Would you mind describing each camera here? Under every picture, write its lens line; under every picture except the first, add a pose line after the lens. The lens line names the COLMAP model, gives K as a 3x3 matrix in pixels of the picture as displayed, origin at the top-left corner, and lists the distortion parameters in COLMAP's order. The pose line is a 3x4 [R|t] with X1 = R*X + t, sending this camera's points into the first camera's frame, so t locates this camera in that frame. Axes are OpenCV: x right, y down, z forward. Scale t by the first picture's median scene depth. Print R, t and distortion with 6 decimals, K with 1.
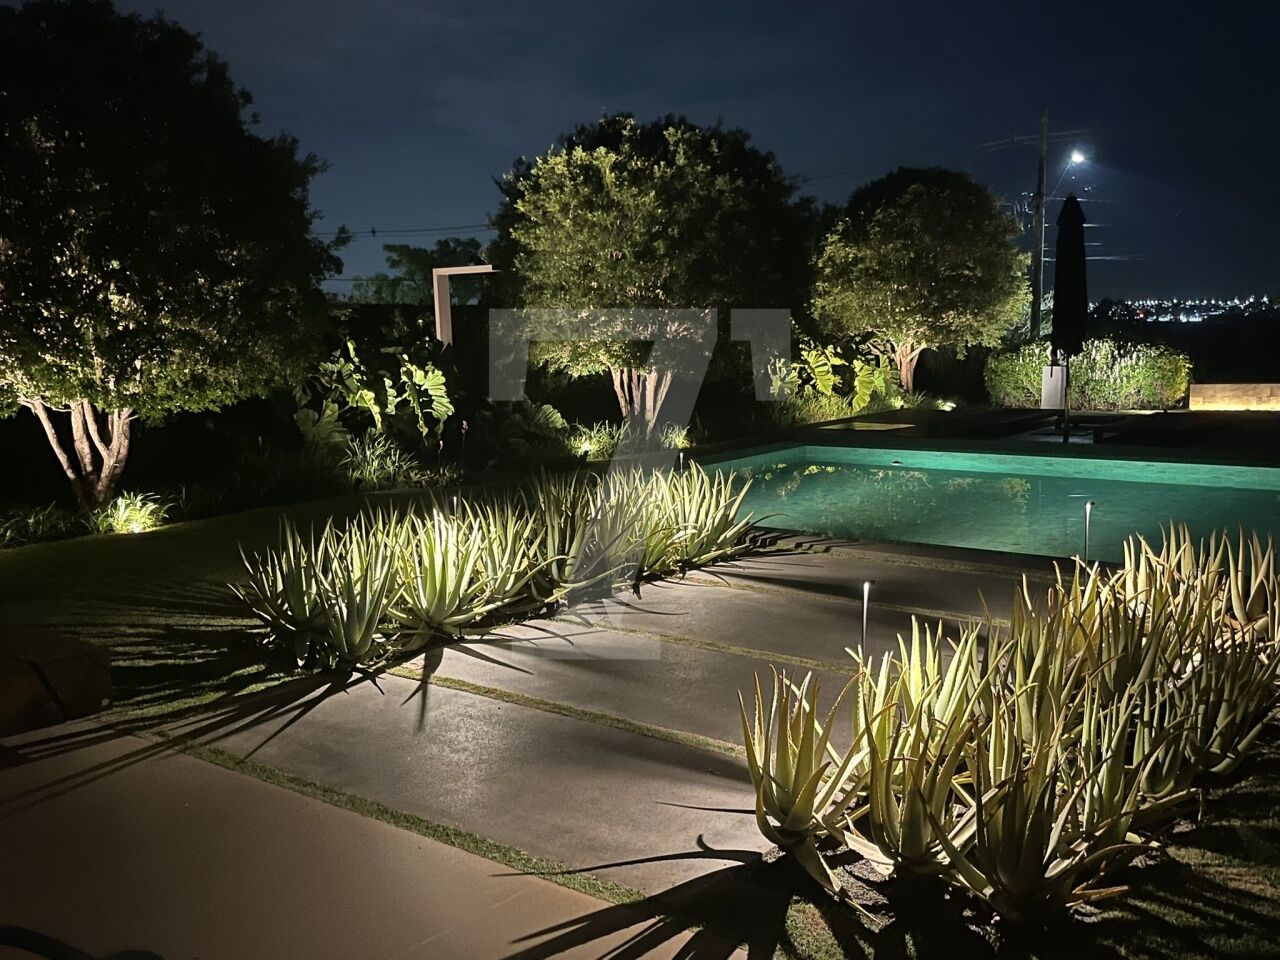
lens RADIAL K [[1238.9, 0, 640.2], [0, 1238.9, 478.8], [0, 0, 1]] dist [0.027431, 0.000000]
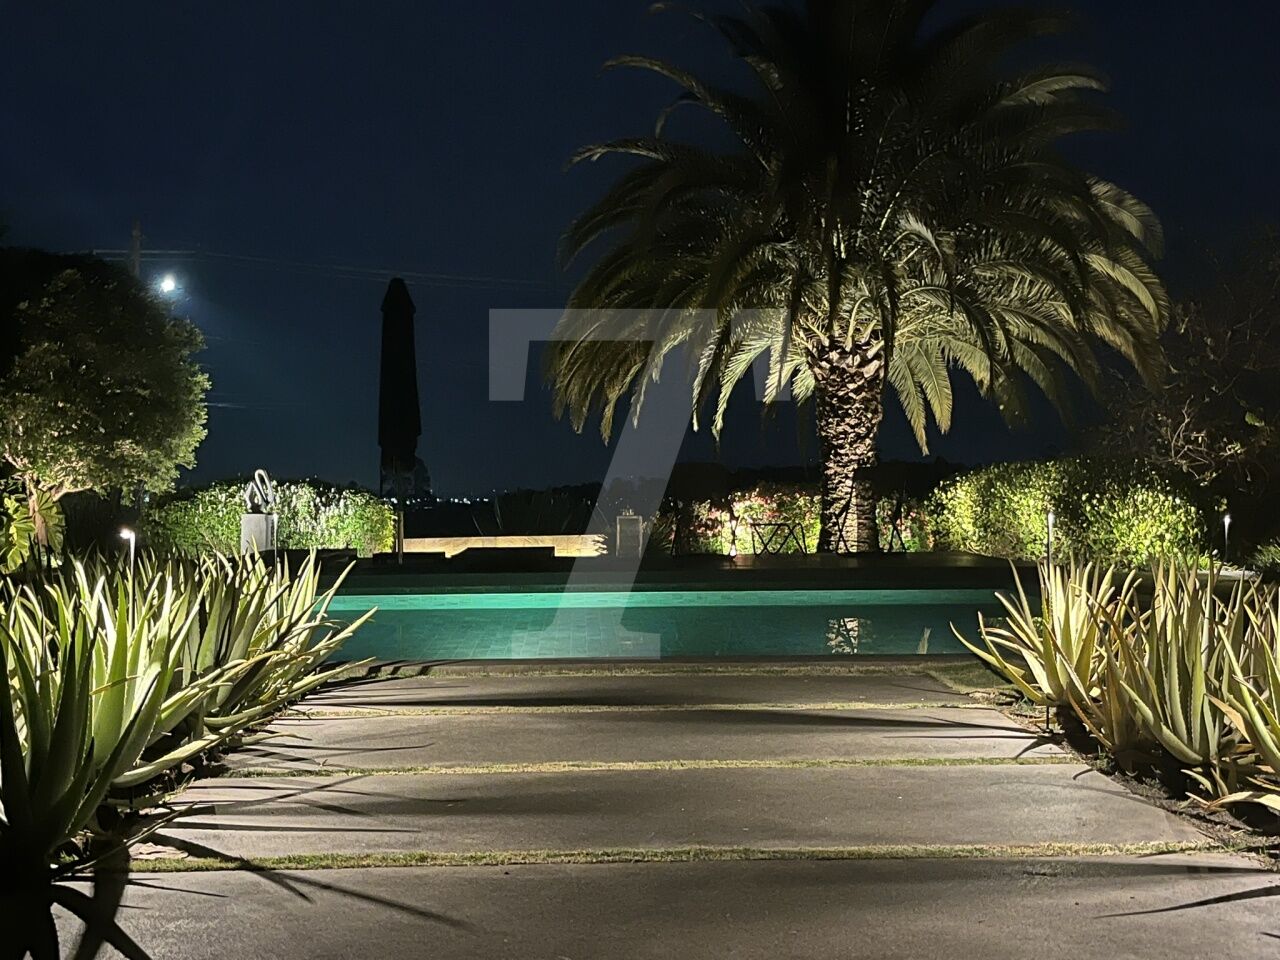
lens RADIAL K [[1511.4, 0, 640.5], [0, 1511.4, 482.3], [0, 0, 1]] dist [0.029707, 0.000000]
pose [[0.728264, 0.032342, 0.684533, -0.146837], [0.076173, 0.988876, -0.127760, 0.030781], [-0.681050, 0.145186, 0.717699, 0.137886]]
